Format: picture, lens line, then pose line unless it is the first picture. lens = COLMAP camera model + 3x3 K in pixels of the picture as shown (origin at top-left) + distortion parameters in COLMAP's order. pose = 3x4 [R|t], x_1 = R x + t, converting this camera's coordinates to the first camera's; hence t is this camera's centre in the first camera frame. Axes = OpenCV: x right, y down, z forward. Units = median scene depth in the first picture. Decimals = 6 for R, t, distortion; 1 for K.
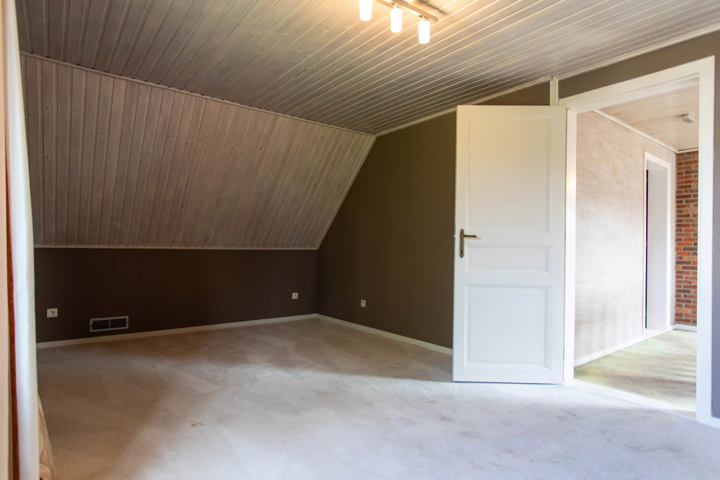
lens RADIAL K [[403.1, 0, 360.0], [0, 403.1, 240.0], [0, 0, 1]] dist [-0.004701, -0.000521]
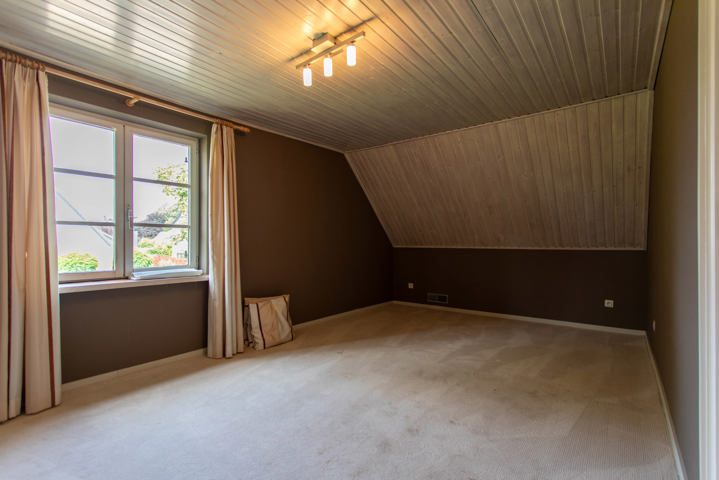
lens RADIAL K [[344.7, 0, 362.4], [0, 344.7, 240.4], [0, 0, 1]] dist [0.004926, -0.000054]
pose [[0.258537, -0.021236, -0.965768, 0.565201], [0.017398, 0.999699, -0.017324, 0.009879], [0.965845, -0.012324, 0.258828, 0.405039]]
